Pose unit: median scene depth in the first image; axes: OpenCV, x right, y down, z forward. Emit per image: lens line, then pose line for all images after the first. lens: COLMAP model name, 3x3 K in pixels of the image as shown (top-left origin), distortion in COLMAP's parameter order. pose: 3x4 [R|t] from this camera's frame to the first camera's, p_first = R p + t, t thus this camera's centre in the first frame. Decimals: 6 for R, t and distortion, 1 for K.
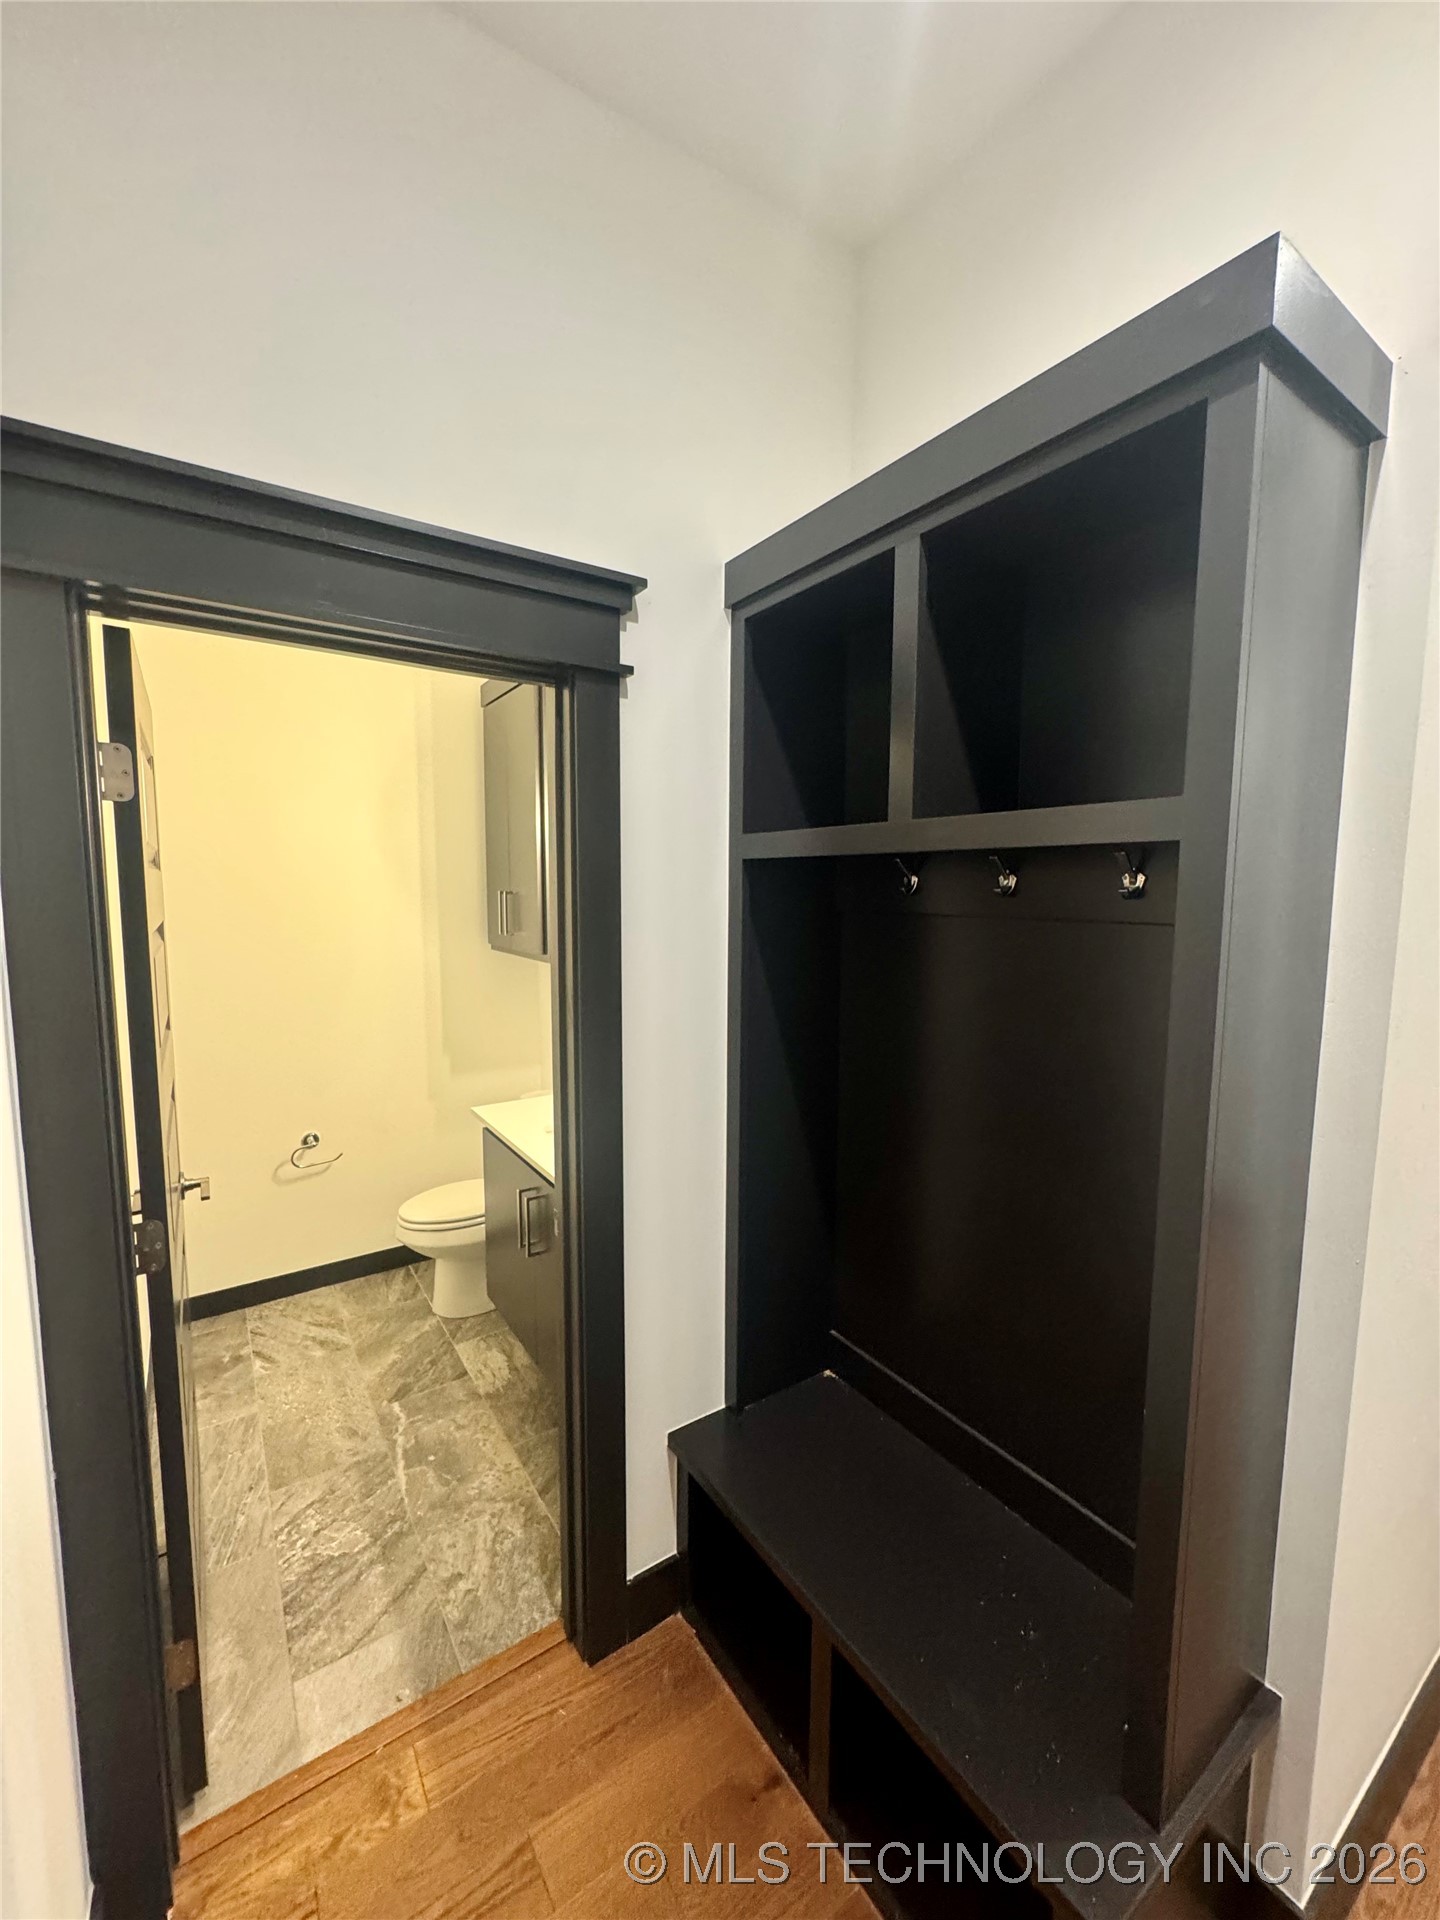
lens RADIAL K [[768.7, 0, 721.9], [0, 768.7, 961.5], [0, 0, 1]] dist [-0.005674, 0.001164]
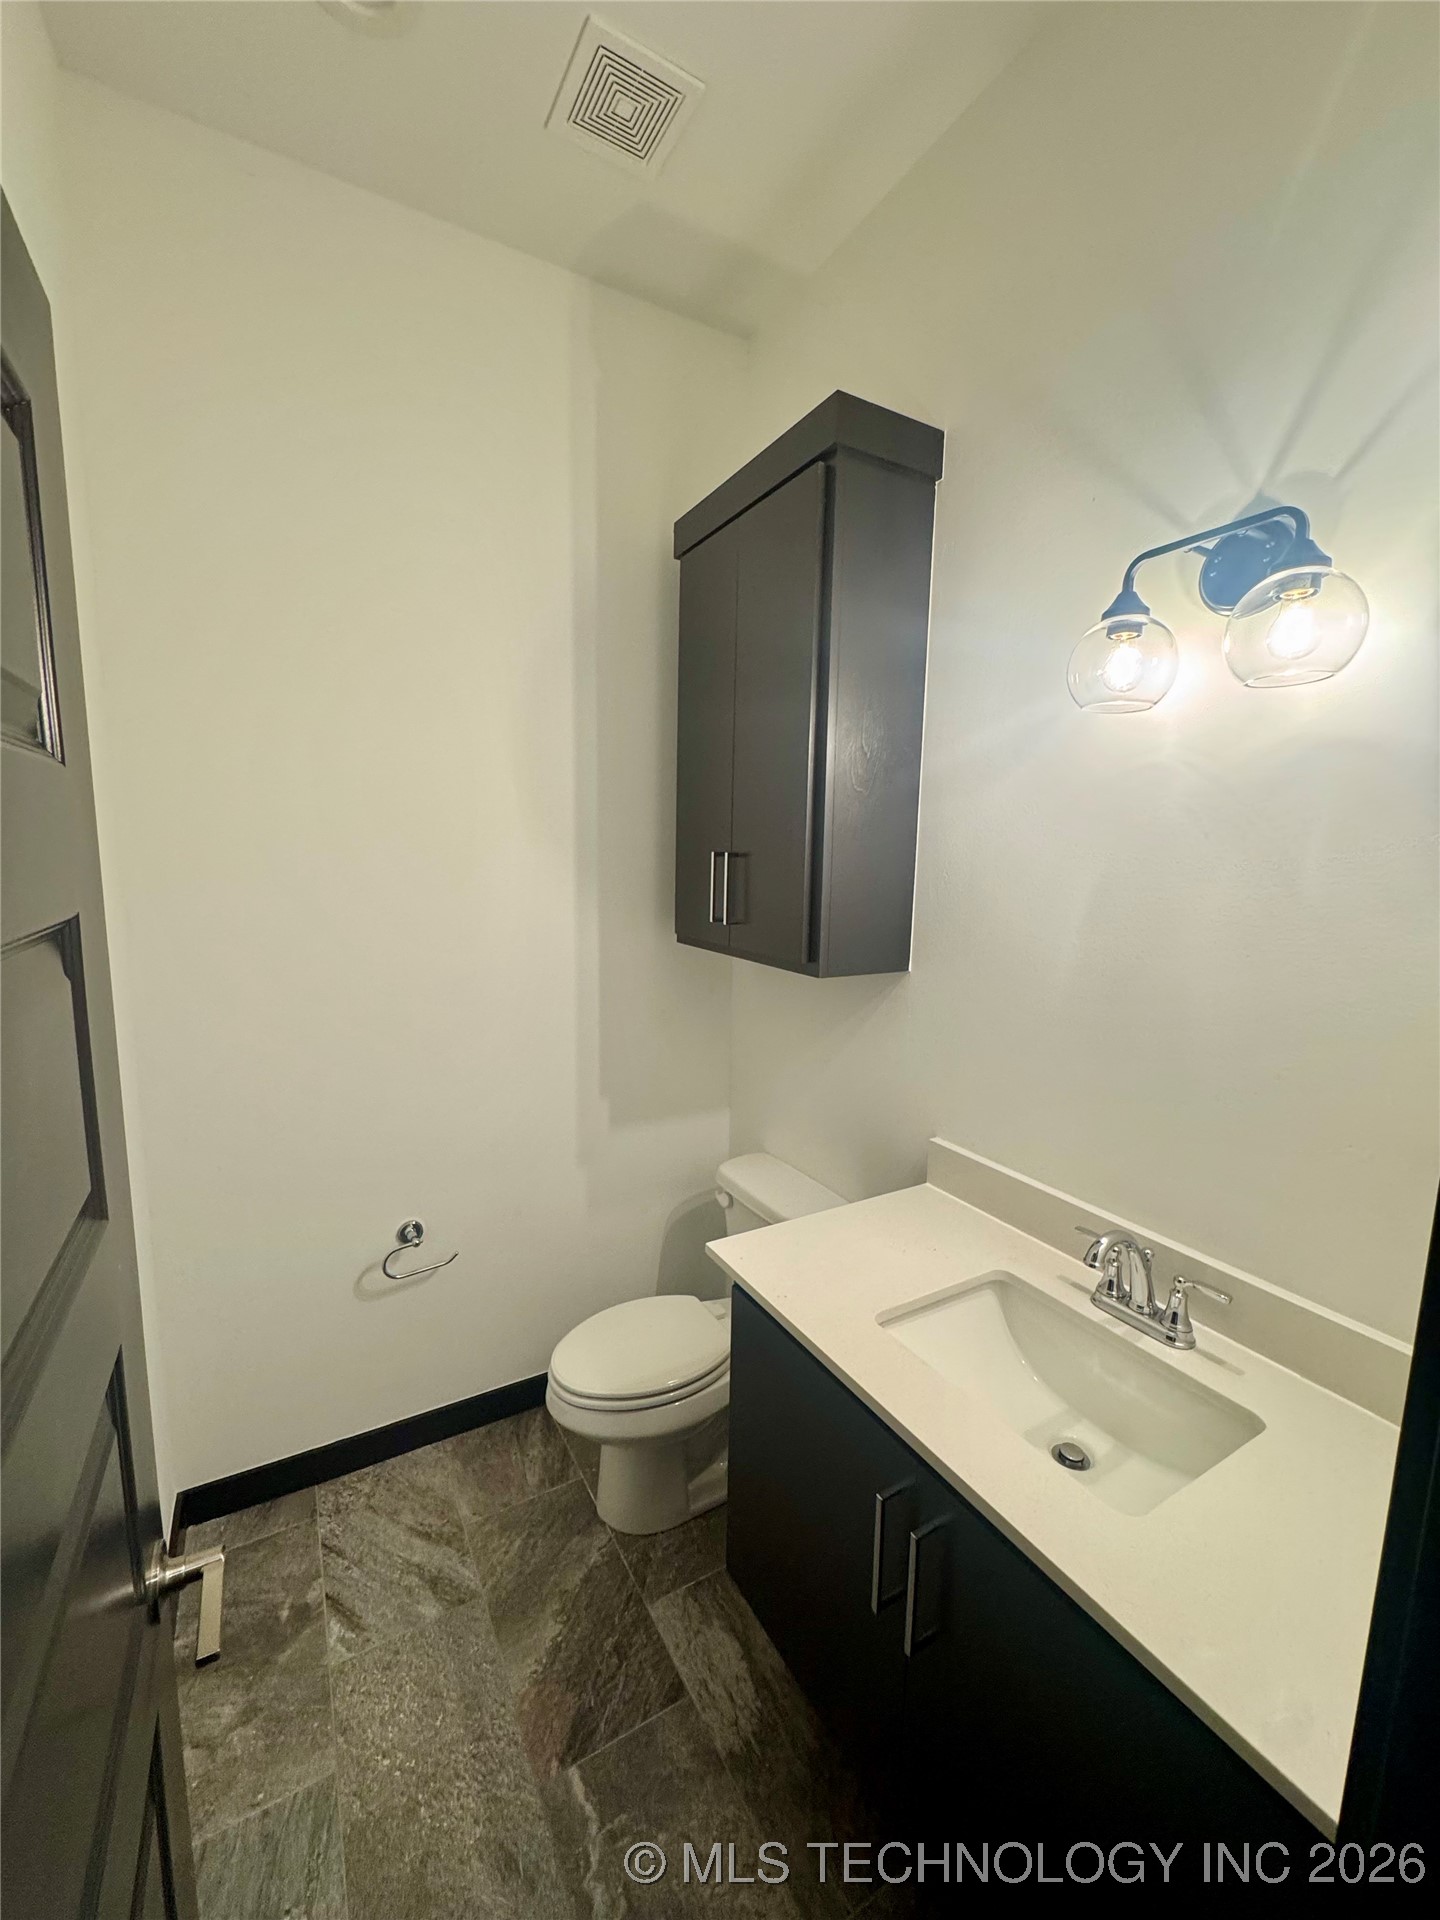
lens RADIAL K [[768.7, 0, 719.9], [0, 768.7, 959.2], [0, 0, 1]] dist [-0.005674, 0.001164]
pose [[0.997243, 0.022771, -0.070628, -0.263784], [-0.019854, 0.998932, 0.041733, -0.034909], [0.071503, -0.040216, 0.996629, 0.428606]]
